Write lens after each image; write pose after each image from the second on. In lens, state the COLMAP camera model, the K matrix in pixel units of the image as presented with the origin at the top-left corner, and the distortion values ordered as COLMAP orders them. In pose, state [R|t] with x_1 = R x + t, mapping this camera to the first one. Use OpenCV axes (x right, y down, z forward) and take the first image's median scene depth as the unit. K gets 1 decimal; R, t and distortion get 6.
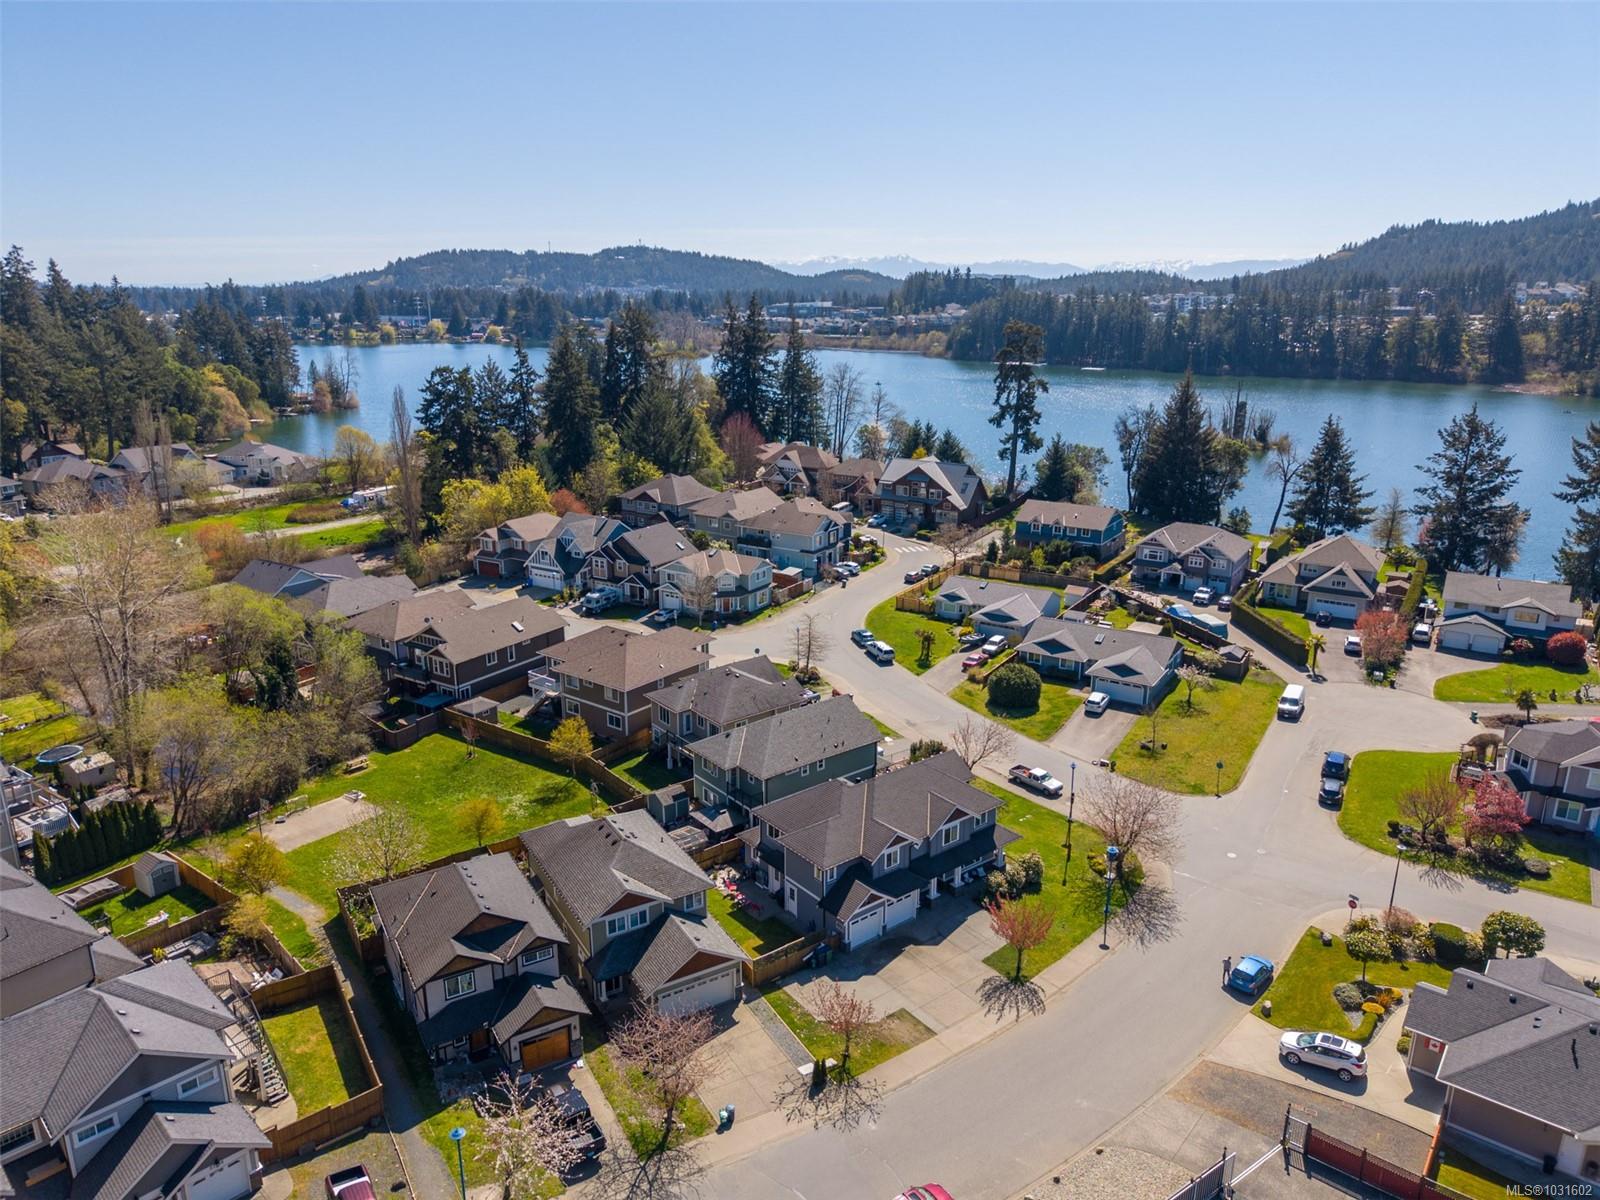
lens RADIAL K [[1073.0, 0, 798.8], [0, 1073.0, 601.8], [0, 0, 1]] dist [0.019980, -0.021016]
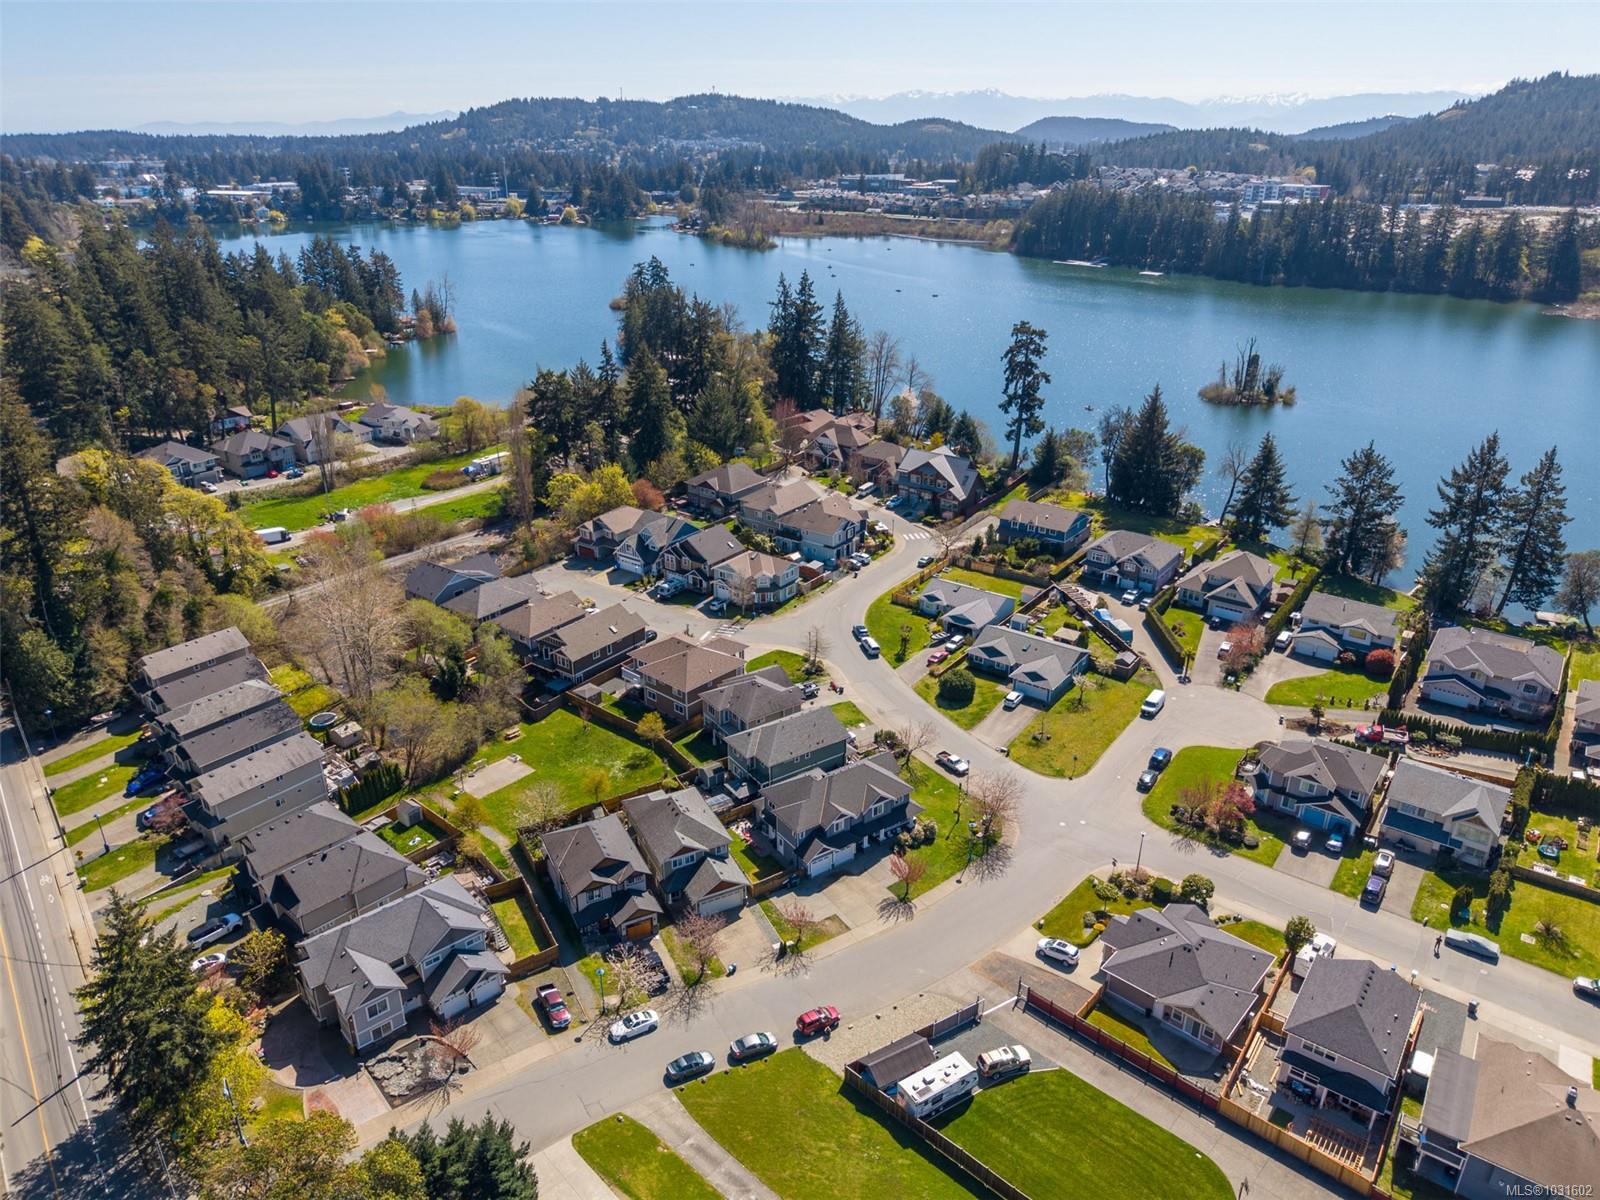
lens RADIAL K [[1073.0, 0, 797.4], [0, 1073.0, 605.6], [0, 0, 1]] dist [0.019980, -0.021016]
pose [[0.997525, 0.026916, -0.064951, 0.054812], [-0.017793, 0.990390, 0.137155, -0.151083], [0.068018, -0.135660, 0.988418, -0.283130]]
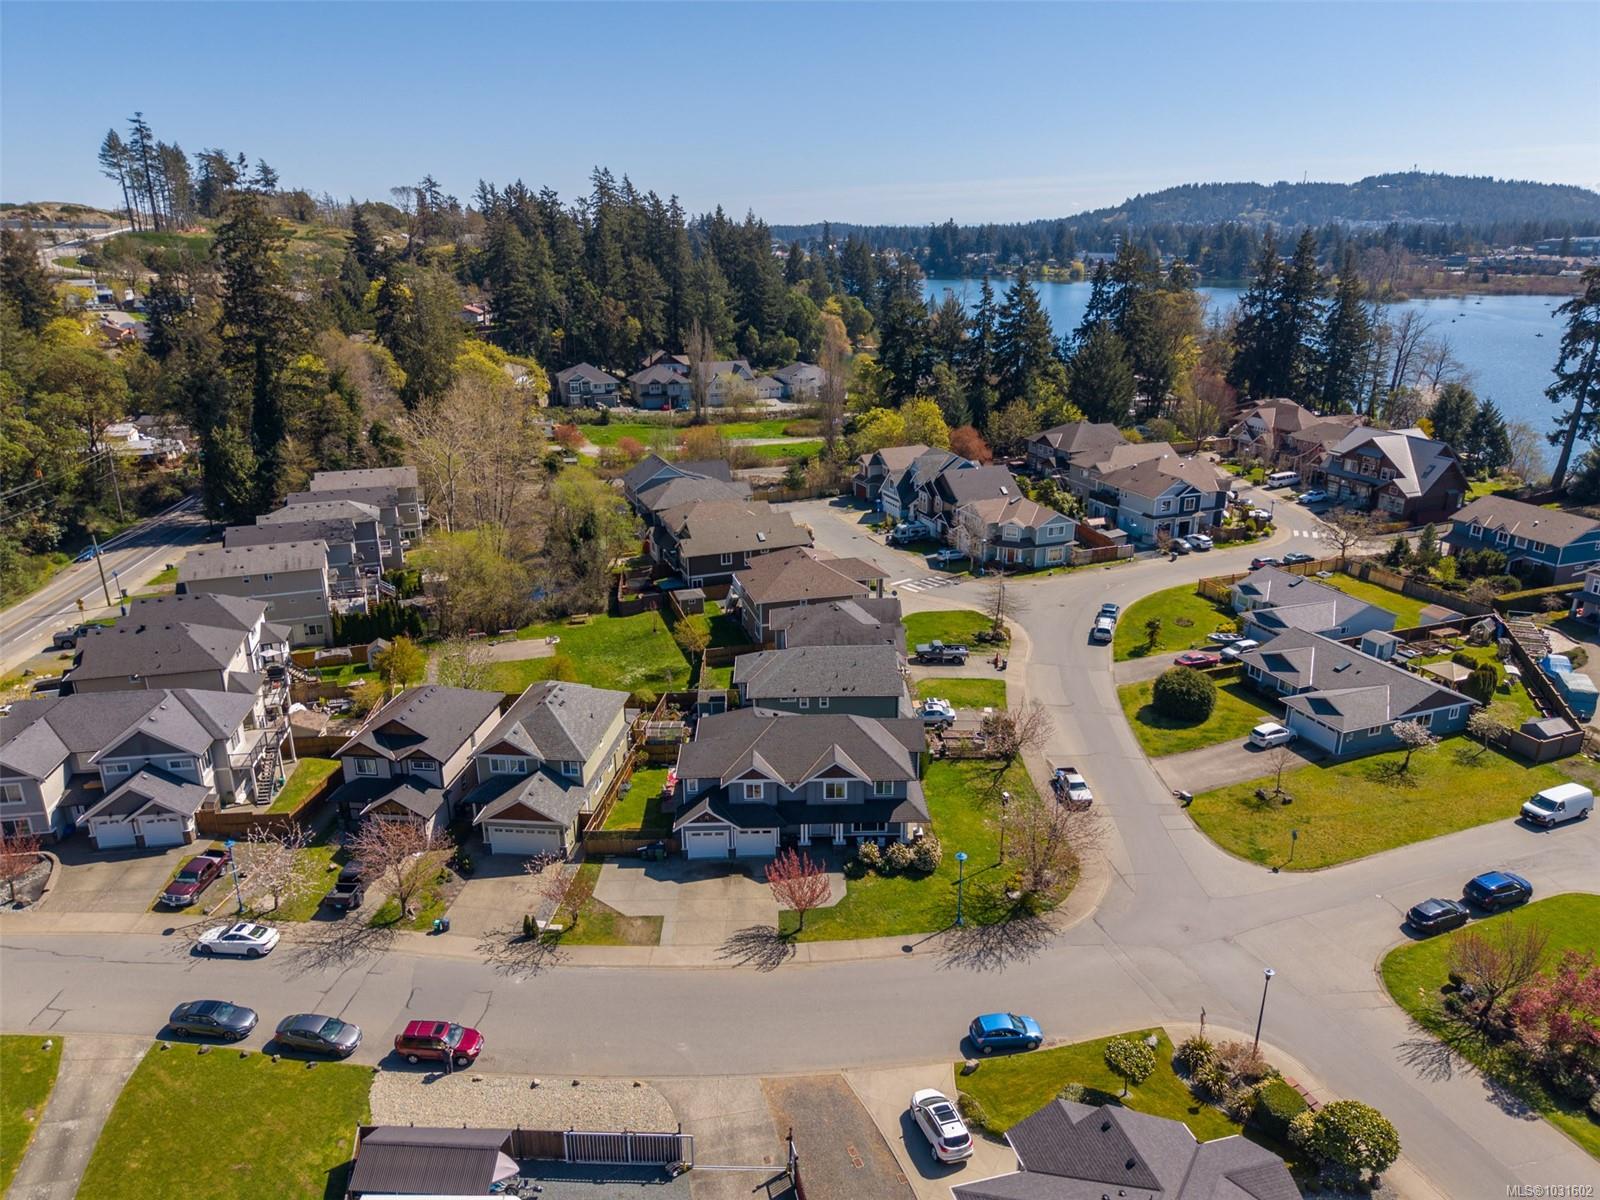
lens RADIAL K [[1073.0, 0, 794.6], [0, 1073.0, 593.8], [0, 0, 1]] dist [0.019980, -0.021016]
pose [[0.797628, 0.185987, -0.573758, 0.300211], [-0.158828, 0.982463, 0.097671, -0.023519], [0.581861, 0.013223, 0.813181, 0.084097]]
